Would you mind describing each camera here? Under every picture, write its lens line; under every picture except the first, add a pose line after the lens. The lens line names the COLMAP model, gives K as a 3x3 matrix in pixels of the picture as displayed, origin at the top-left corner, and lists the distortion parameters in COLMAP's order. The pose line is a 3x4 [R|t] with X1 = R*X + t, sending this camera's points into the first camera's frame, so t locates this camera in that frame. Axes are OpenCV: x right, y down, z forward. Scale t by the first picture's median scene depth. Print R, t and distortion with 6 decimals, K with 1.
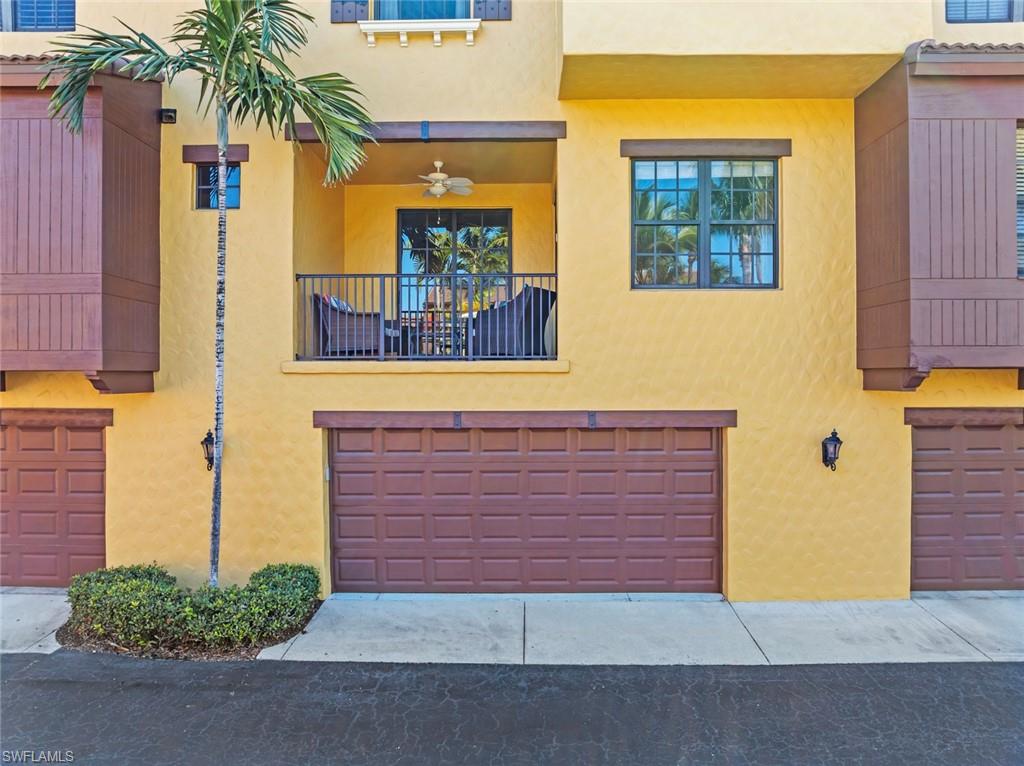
lens RADIAL K [[722.8, 0, 515.1], [0, 722.8, 383.5], [0, 0, 1]] dist [-0.052416, 0.023572]
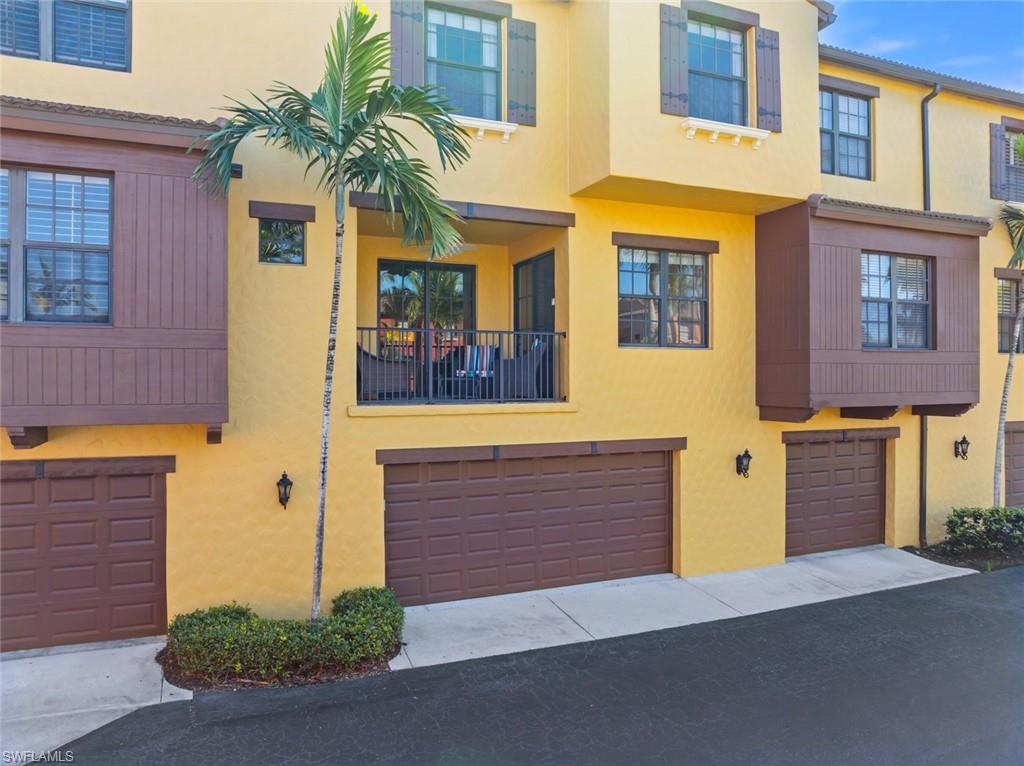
lens RADIAL K [[722.8, 0, 509.6], [0, 722.8, 381.6], [0, 0, 1]] dist [-0.052416, 0.023572]
pose [[0.915556, -0.001677, 0.402187, -0.555042], [0.004055, 0.999979, -0.005061, -0.063481], [-0.402170, 0.006265, 0.915544, -0.119284]]
